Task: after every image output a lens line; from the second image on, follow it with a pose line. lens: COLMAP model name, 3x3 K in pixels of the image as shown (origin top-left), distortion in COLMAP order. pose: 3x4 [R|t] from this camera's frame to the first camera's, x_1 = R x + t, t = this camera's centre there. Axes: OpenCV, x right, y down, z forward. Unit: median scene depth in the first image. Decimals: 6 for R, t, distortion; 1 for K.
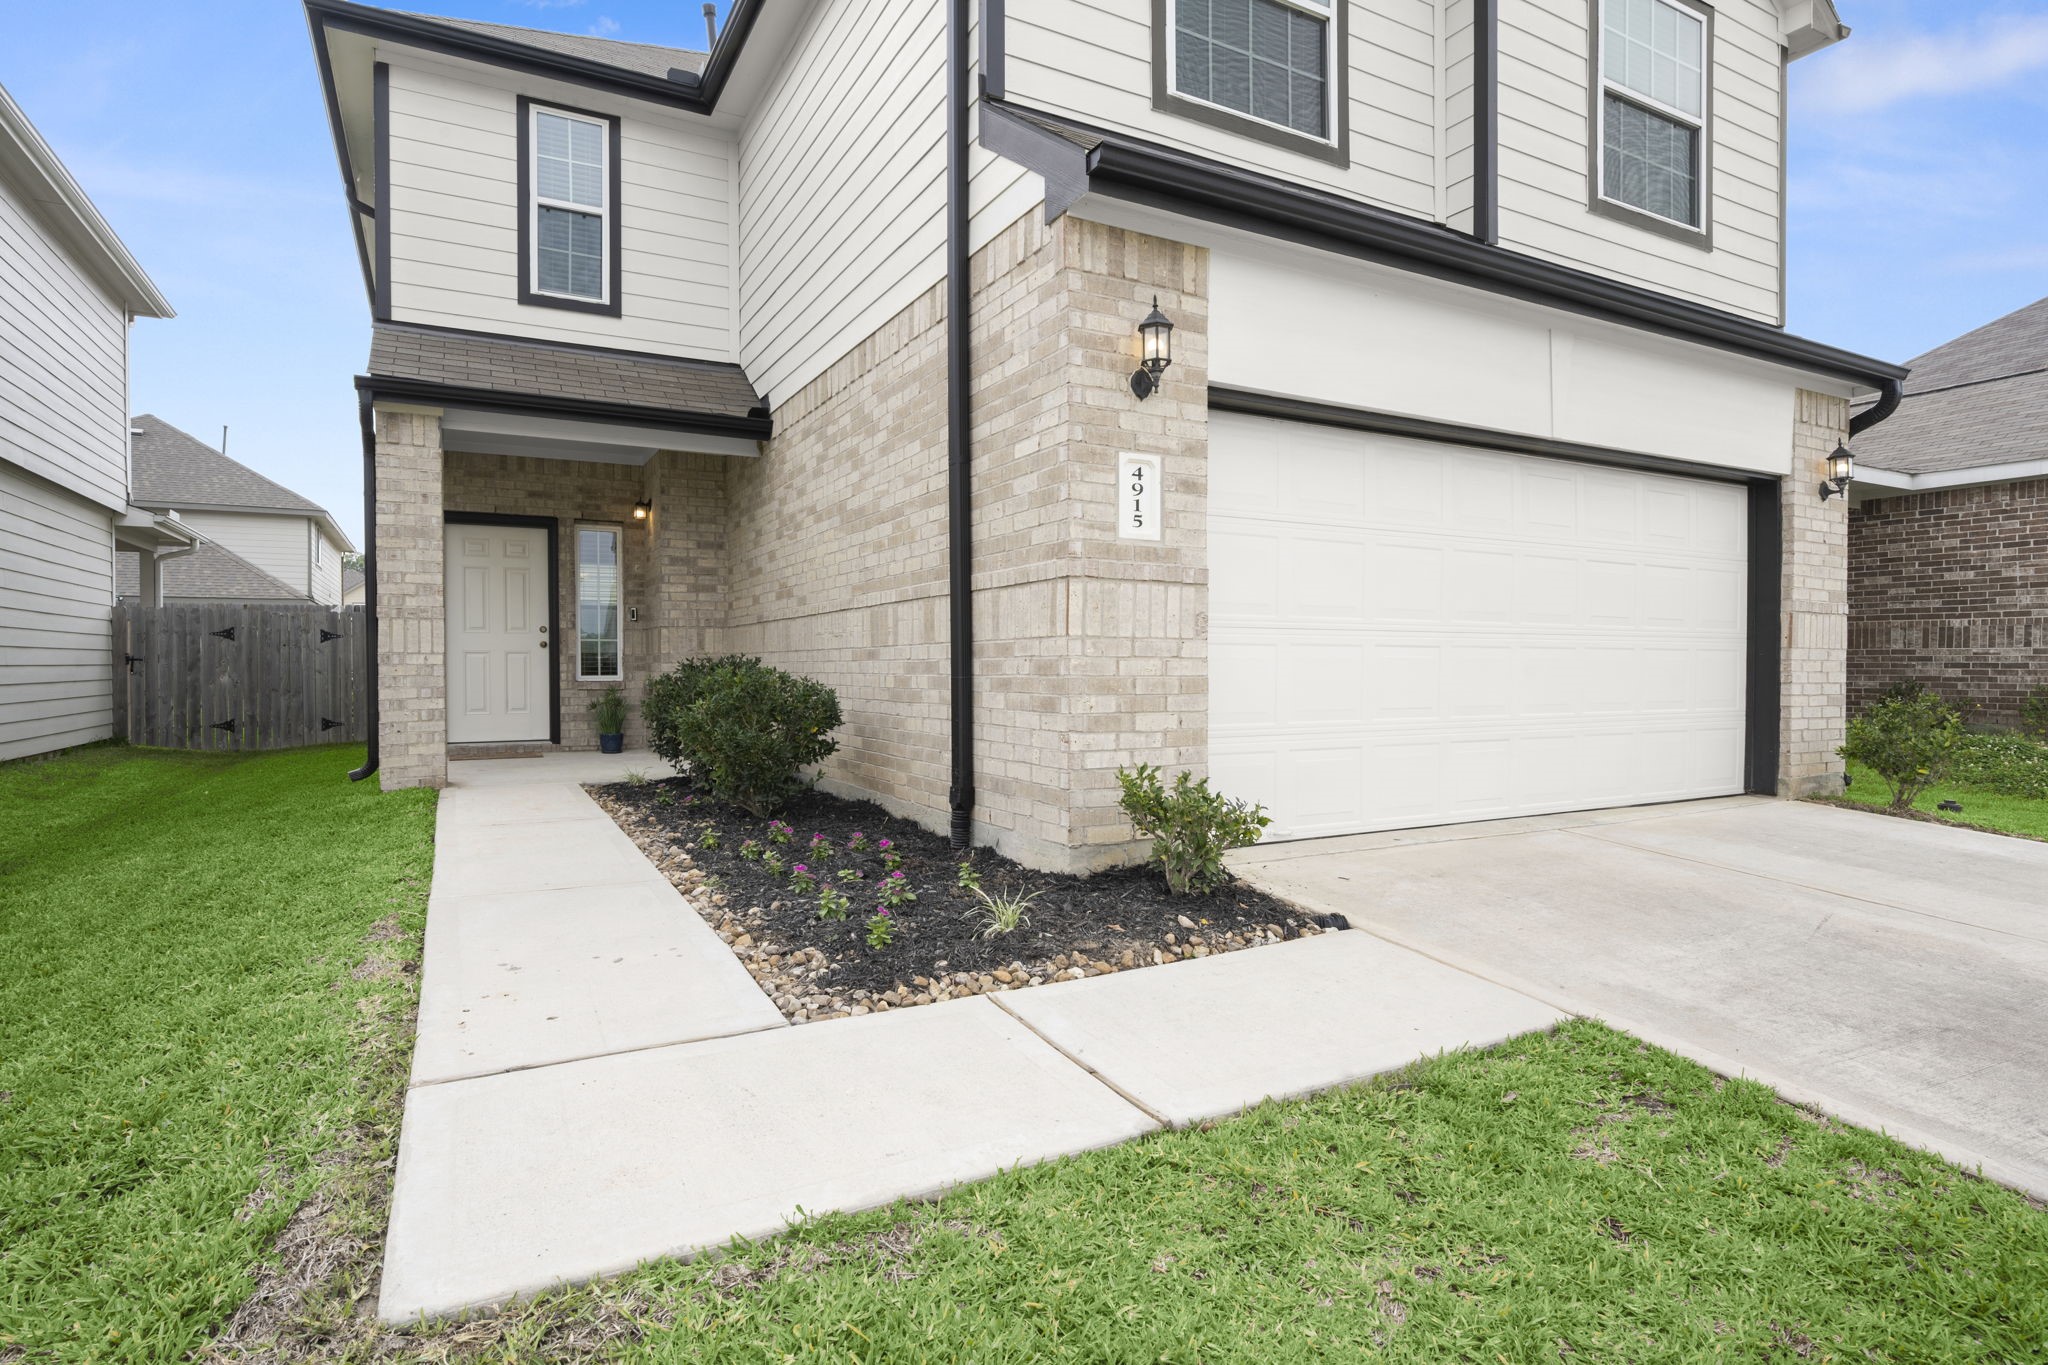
lens RADIAL K [[1051.4, 0, 1022.7], [0, 1051.4, 680.8], [0, 0, 1]] dist [-0.013319, 0.000047]
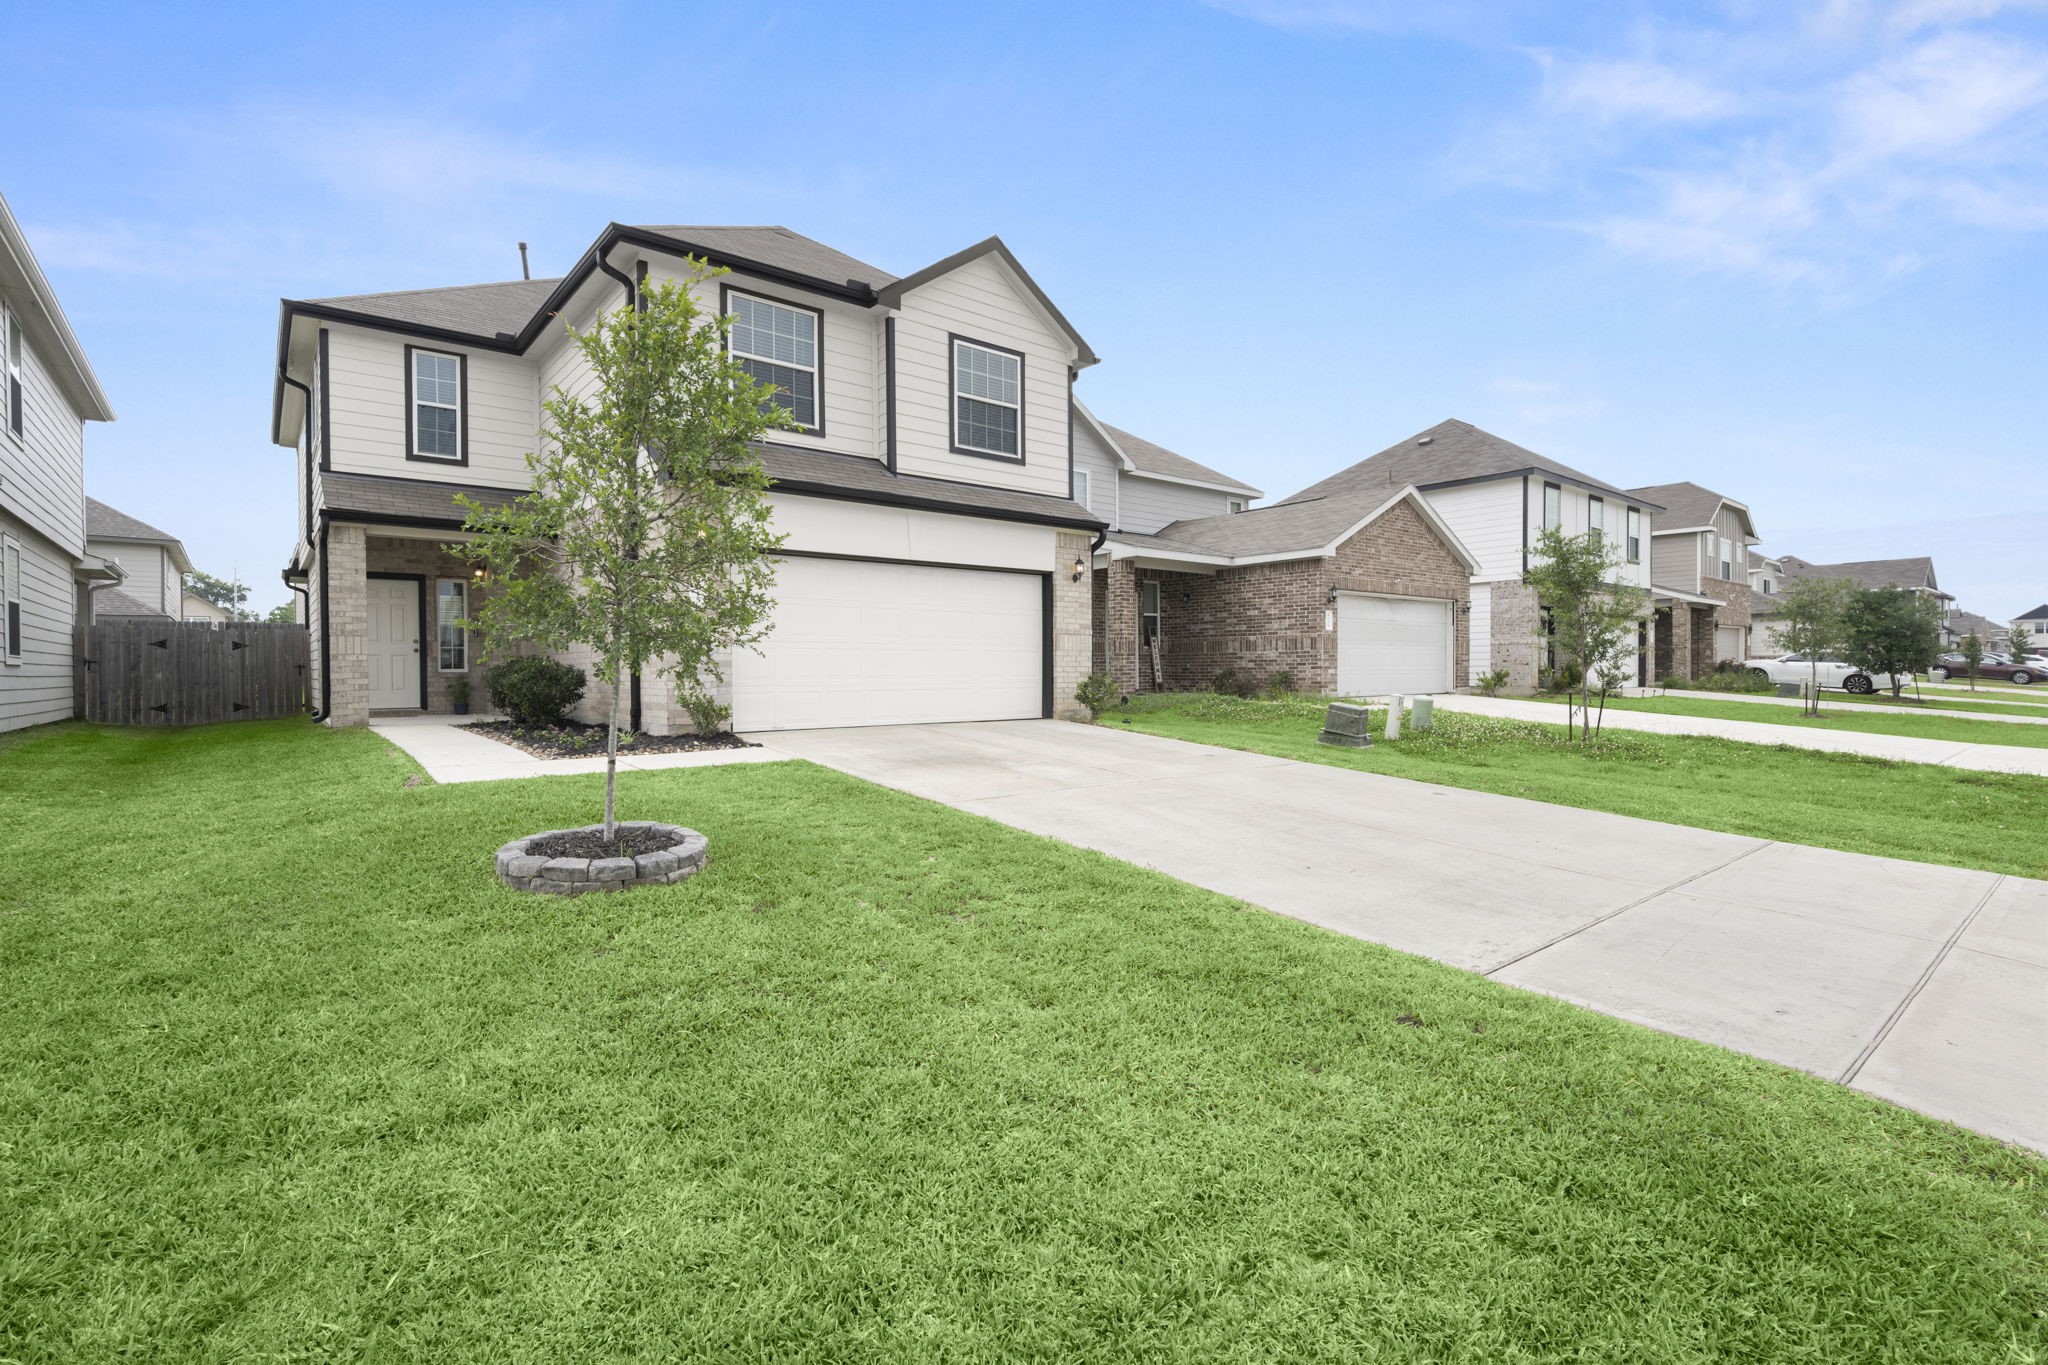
lens RADIAL K [[935.4, 0, 1024.7], [0, 935.4, 678.9], [0, 0, 1]] dist [-0.003430, -0.000565]
pose [[0.981840, -0.006890, 0.189588, 0.213833], [0.008586, 0.999930, -0.008129, 0.031328], [-0.189519, 0.009609, 0.981830, -0.649508]]
